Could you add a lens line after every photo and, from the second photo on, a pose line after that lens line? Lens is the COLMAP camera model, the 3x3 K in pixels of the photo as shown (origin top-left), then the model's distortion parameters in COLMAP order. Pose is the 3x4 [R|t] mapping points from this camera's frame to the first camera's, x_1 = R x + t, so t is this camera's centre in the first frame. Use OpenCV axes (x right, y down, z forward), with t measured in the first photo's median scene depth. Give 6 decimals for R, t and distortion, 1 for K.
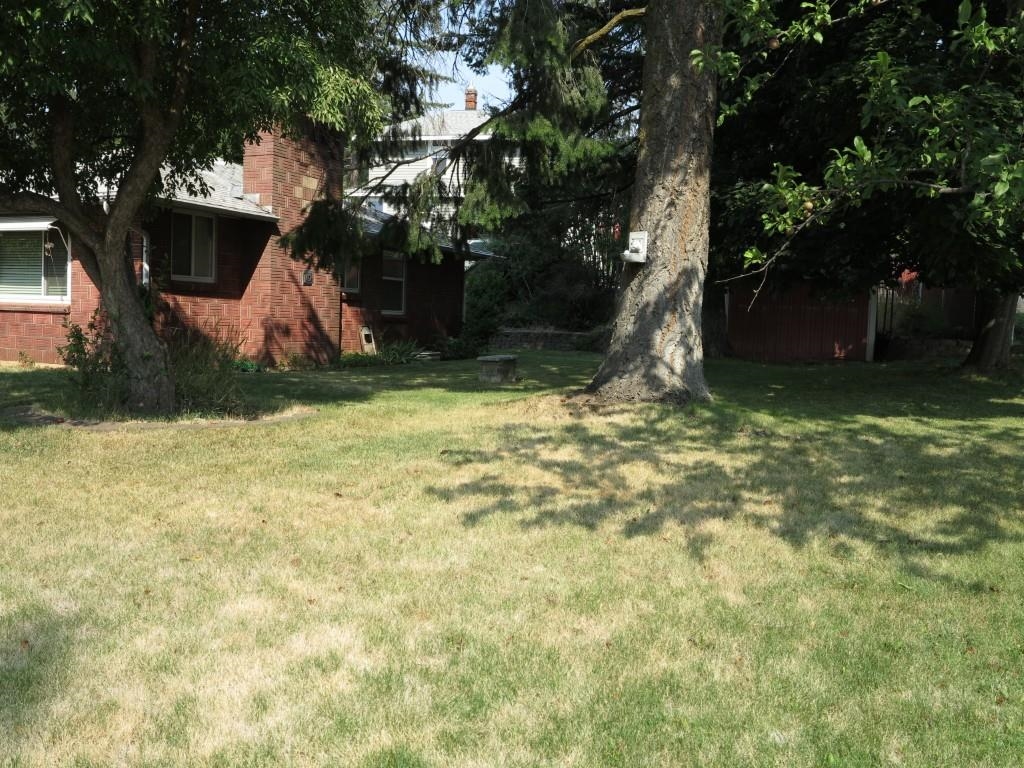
lens RADIAL K [[948.0, 0, 505.6], [0, 948.0, 376.6], [0, 0, 1]] dist [-0.052605, 0.000000]
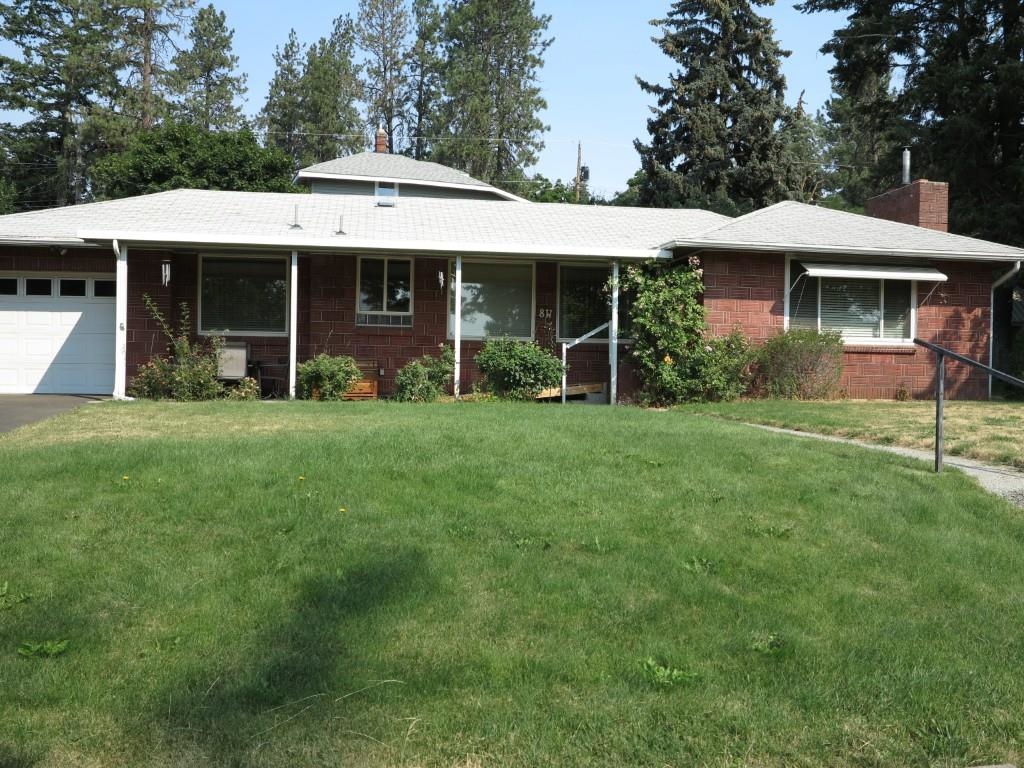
lens RADIAL K [[948.0, 0, 508.8], [0, 948.0, 377.7], [0, 0, 1]] dist [-0.052605, 0.000000]
pose [[0.845244, -0.022755, 0.533896, -2.355064], [0.046099, 0.998473, -0.030428, -0.042687], [-0.532389, 0.050331, 0.845002, 0.490482]]
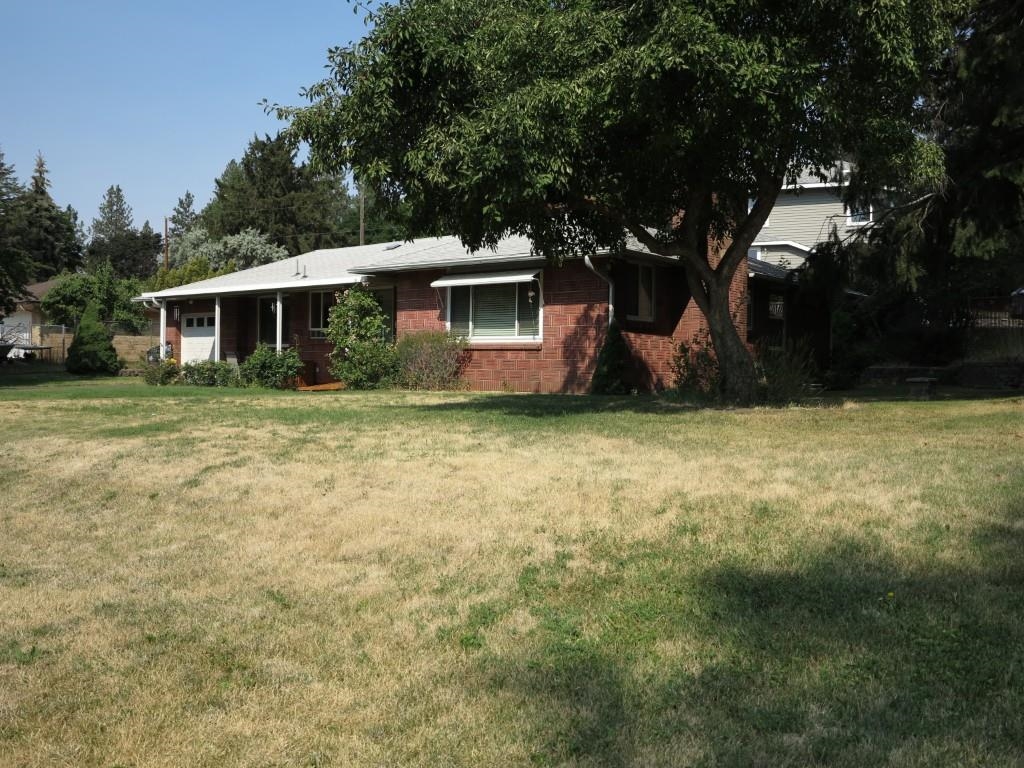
lens RADIAL K [[948.0, 0, 509.5], [0, 948.0, 388.4], [0, 0, 1]] dist [-0.052605, 0.000000]
pose [[0.964139, -0.016398, -0.264889, -0.288851], [0.004351, 0.998932, -0.046003, 0.061556], [0.265360, 0.043200, 0.963181, -0.299419]]
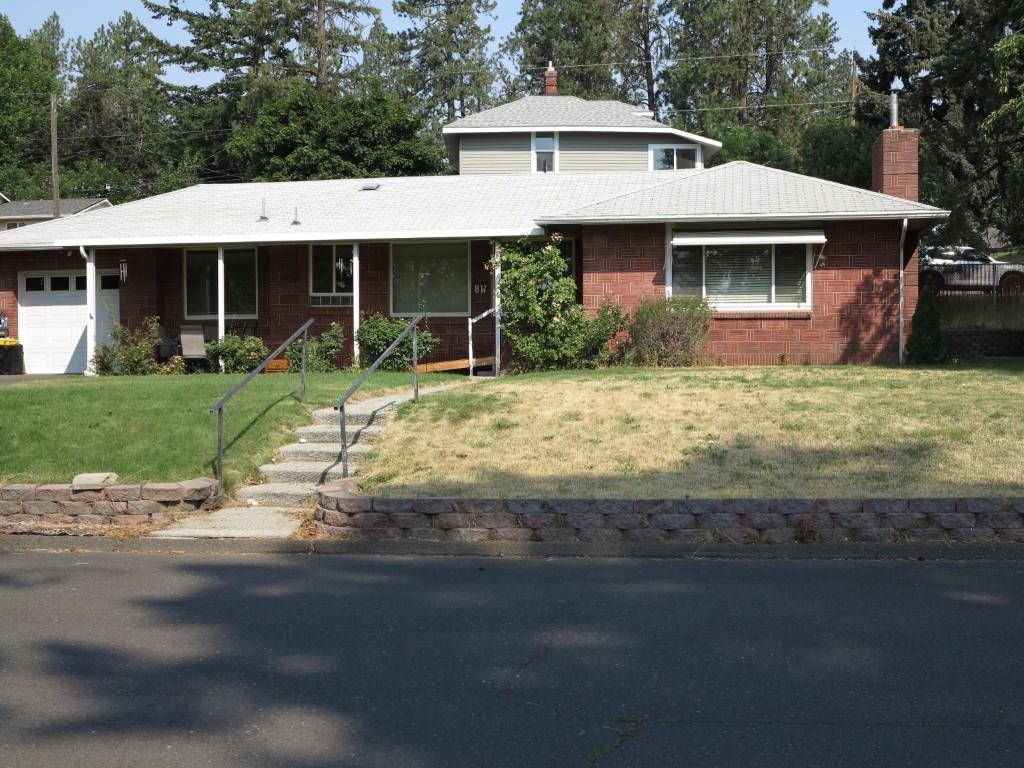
lens RADIAL K [[1286.1, 0, 511.4], [0, 1286.1, 387.8], [0, 0, 1]] dist [-0.076212, 0.000000]
pose [[0.969956, -0.045899, 0.238911, -1.855722], [0.053086, 0.998308, -0.023732, 0.048403], [-0.237418, 0.035702, 0.970751, -0.584893]]
